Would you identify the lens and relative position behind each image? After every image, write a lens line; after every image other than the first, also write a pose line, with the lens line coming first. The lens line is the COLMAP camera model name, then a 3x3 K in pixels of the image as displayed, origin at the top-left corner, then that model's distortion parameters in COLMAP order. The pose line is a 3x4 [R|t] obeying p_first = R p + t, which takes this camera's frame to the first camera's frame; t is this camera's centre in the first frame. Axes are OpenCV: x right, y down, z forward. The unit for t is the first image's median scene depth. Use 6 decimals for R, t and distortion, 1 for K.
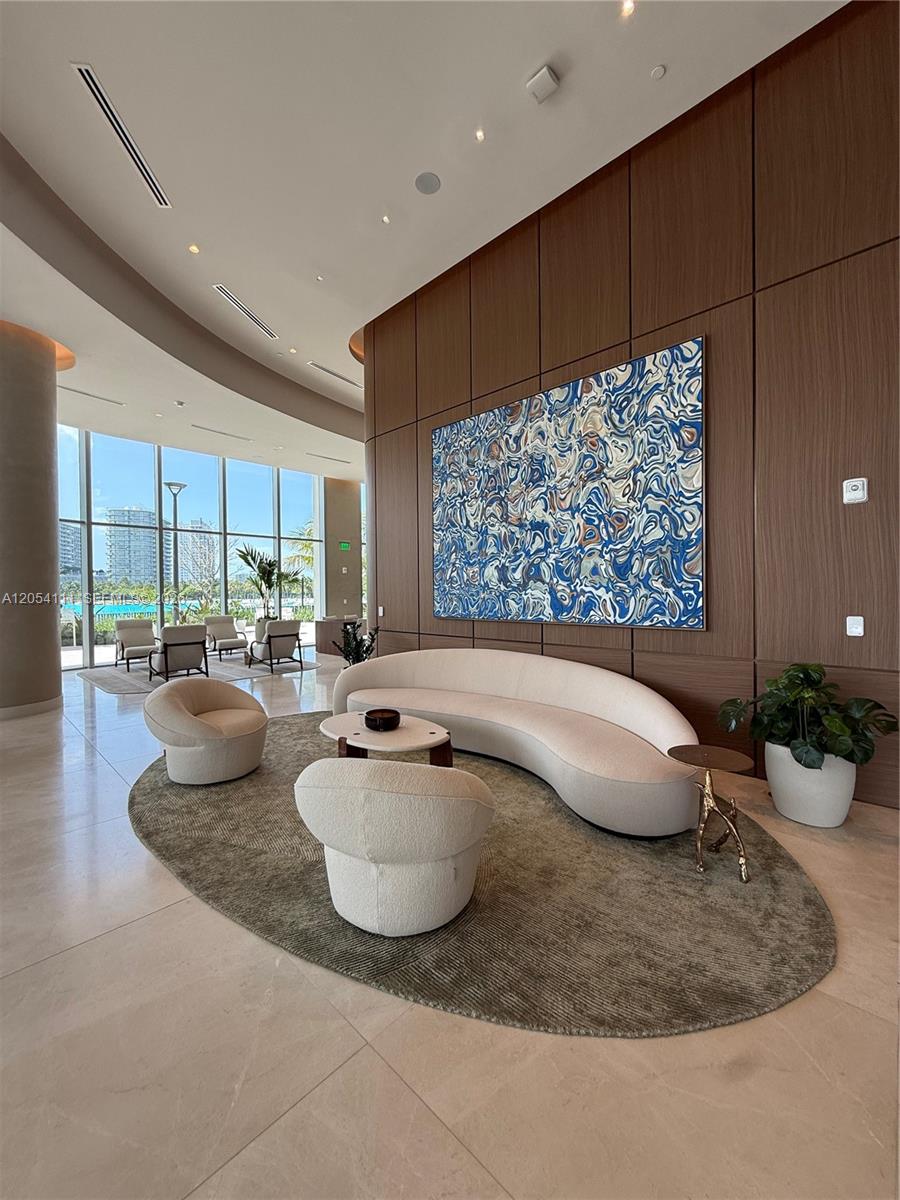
lens RADIAL K [[477.8, 0, 448.4], [0, 477.8, 596.1], [0, 0, 1]] dist [0.000985, 0.000046]
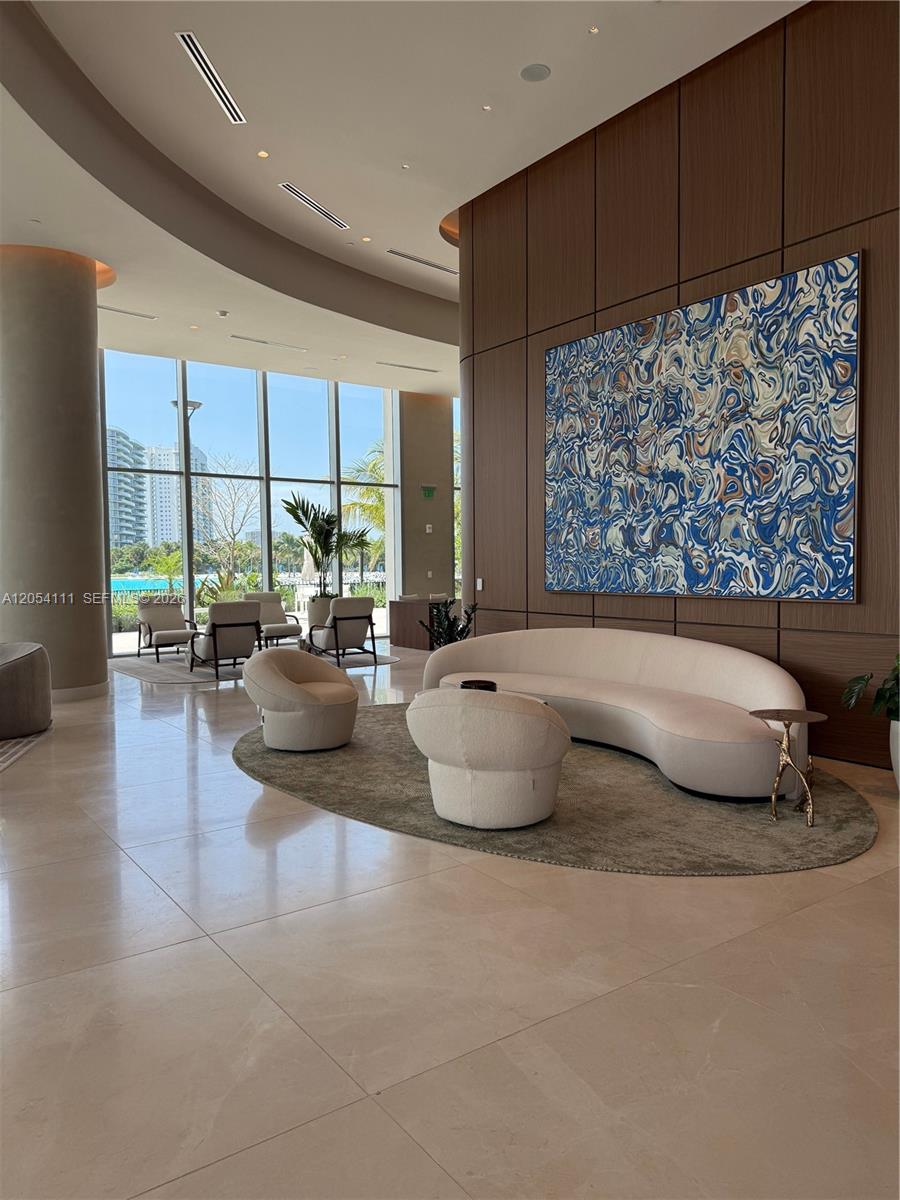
lens RADIAL K [[839.2, 0, 450.0], [0, 839.2, 600.0], [0, 0, 1]] dist [0.108521, -0.176000]
pose [[0.983595, 0.008957, -0.180169, 0.082832], [-0.002351, 0.999318, 0.036842, 0.010528], [0.180377, -0.035814, 0.982945, -0.507959]]
